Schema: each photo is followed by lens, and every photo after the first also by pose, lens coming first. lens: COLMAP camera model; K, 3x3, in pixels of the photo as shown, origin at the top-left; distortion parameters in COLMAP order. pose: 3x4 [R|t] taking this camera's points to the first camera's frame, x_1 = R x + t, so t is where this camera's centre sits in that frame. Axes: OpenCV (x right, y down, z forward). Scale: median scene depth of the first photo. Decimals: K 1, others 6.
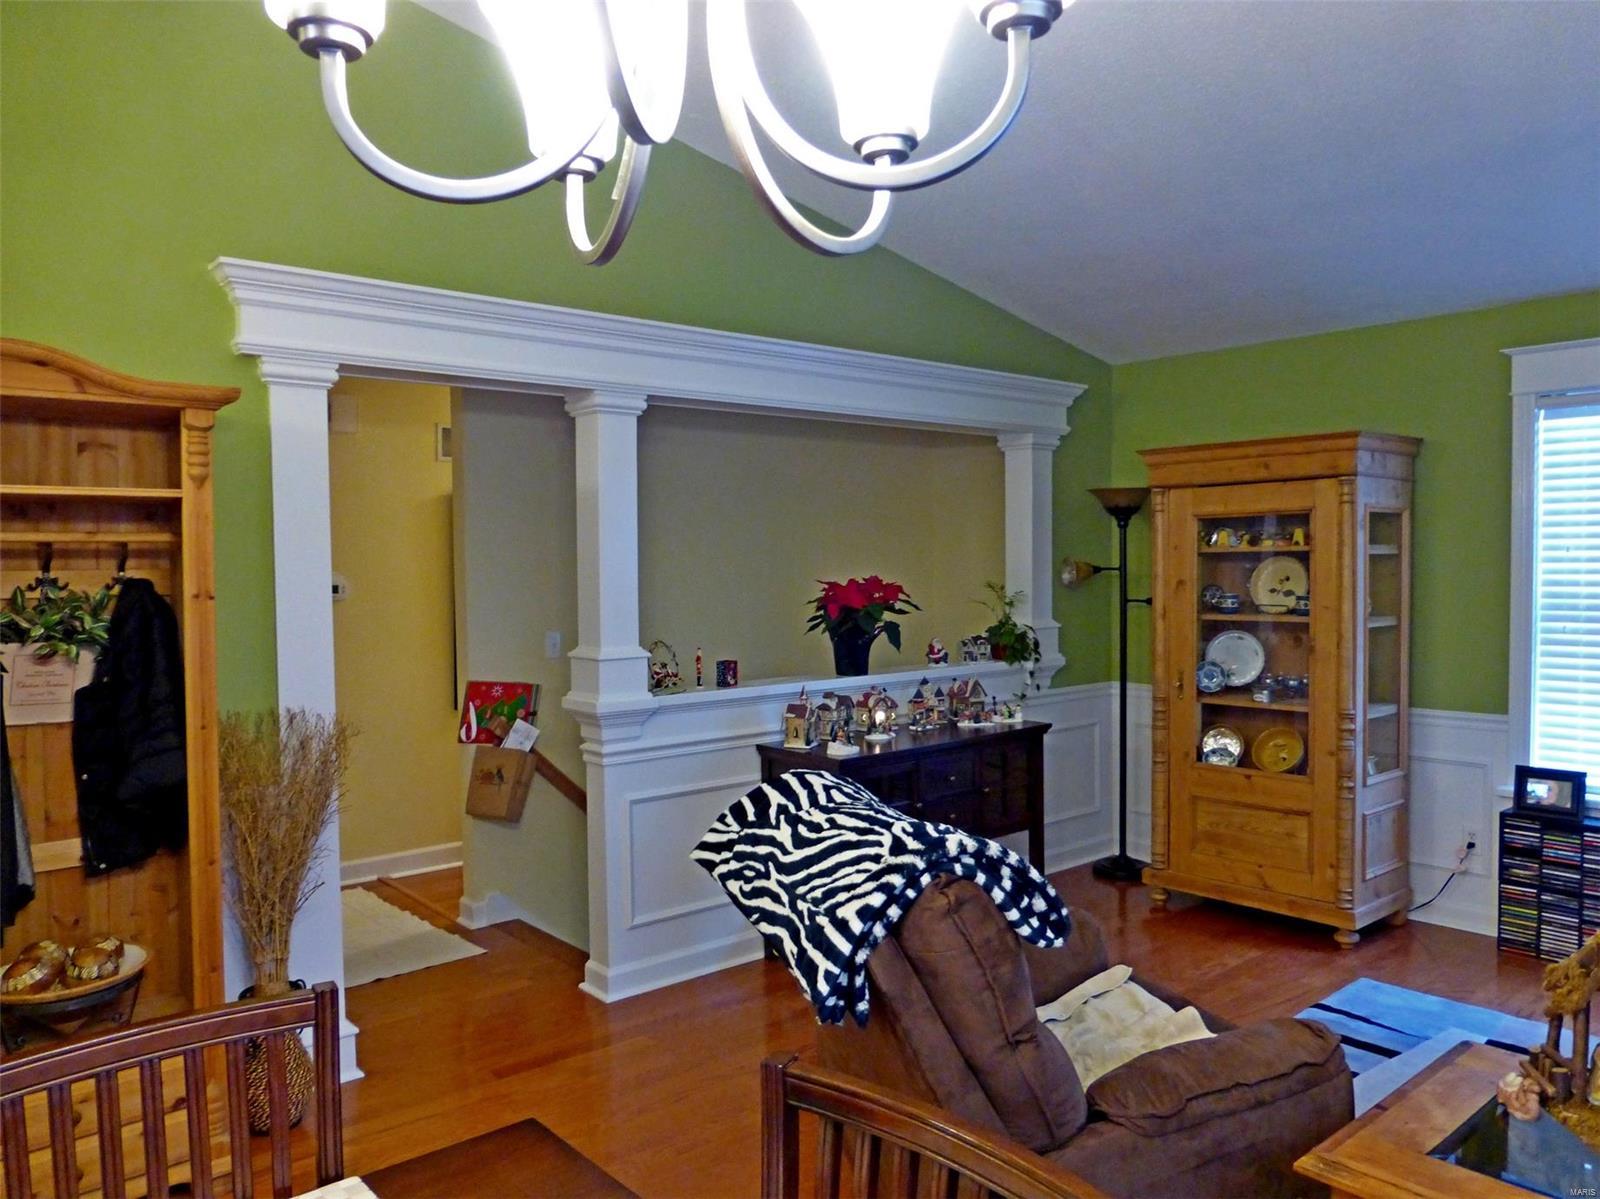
lens RADIAL K [[1188.4, 0, 802.4], [0, 1188.4, 609.3], [0, 0, 1]] dist [-0.015075, 0.034281]
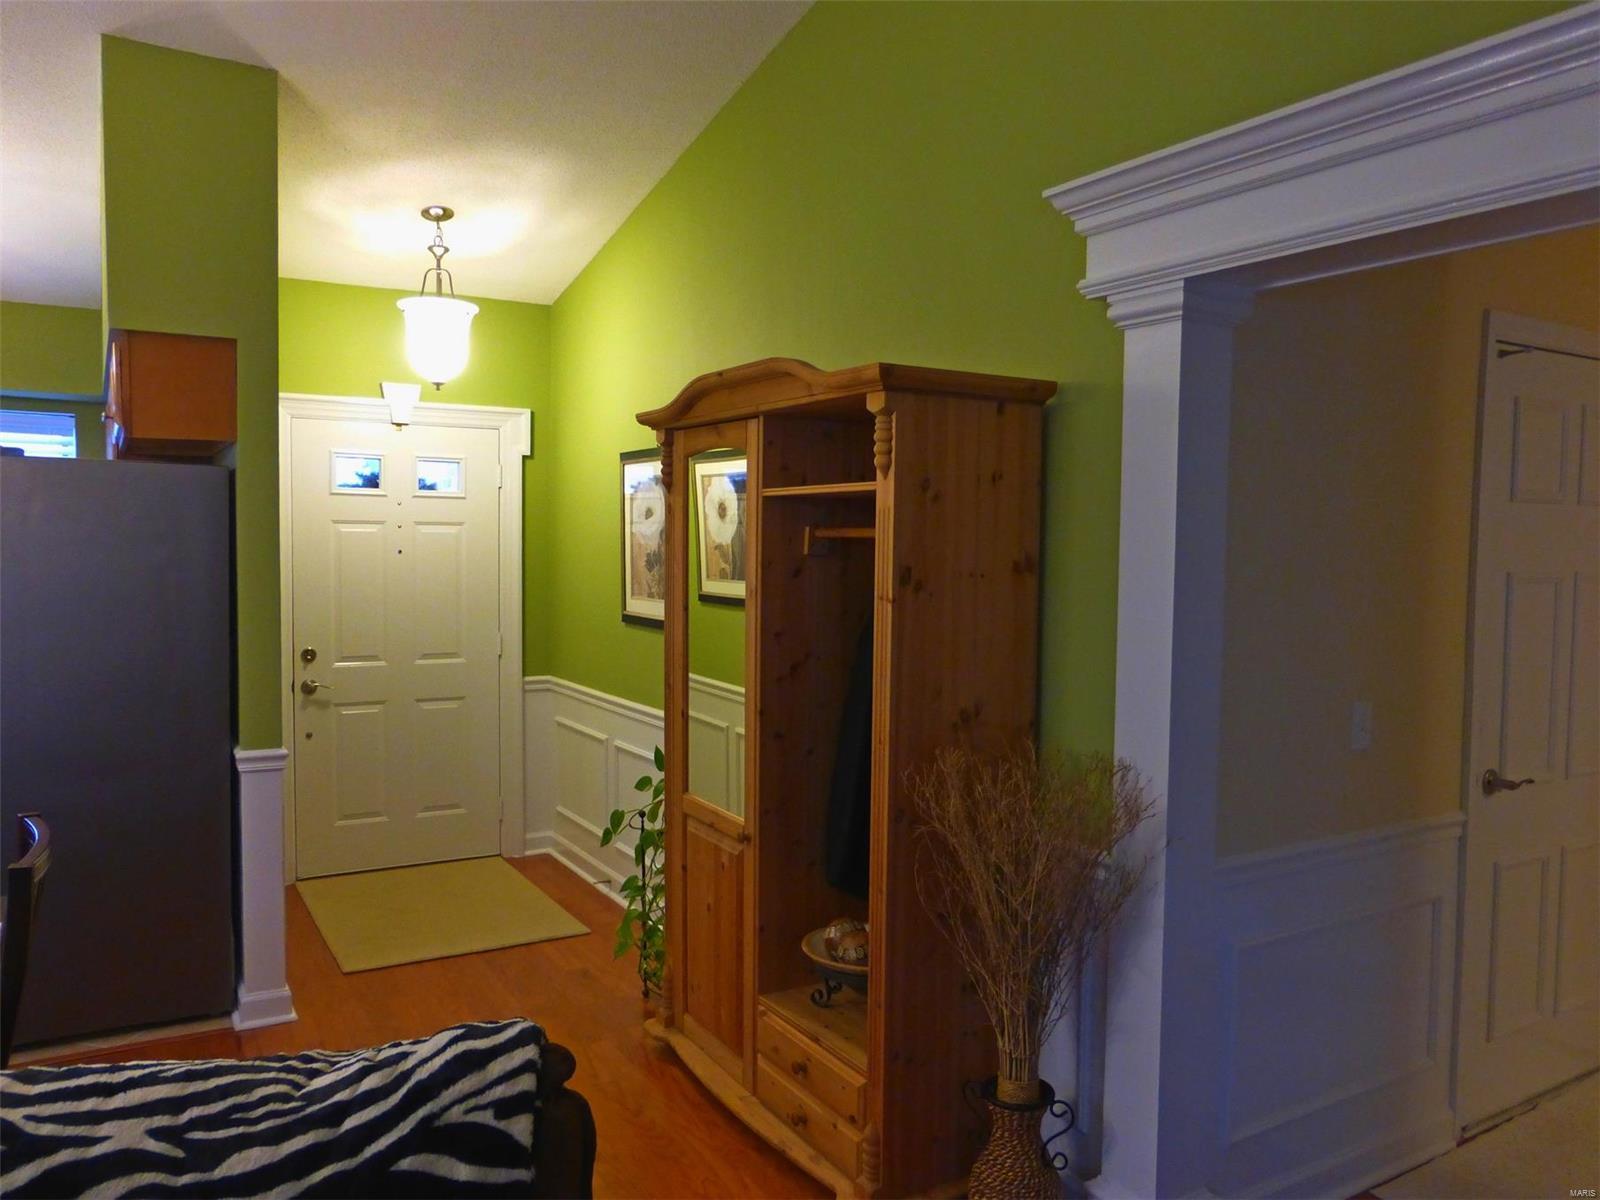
lens RADIAL K [[1188.4, 0, 798.5], [0, 1188.4, 605.6], [0, 0, 1]] dist [-0.015075, 0.034281]
pose [[-0.160224, 0.064004, -0.985003, 0.252354], [-0.055928, 0.995704, 0.073797, -0.043788], [0.985495, 0.066913, -0.155956, 0.685800]]
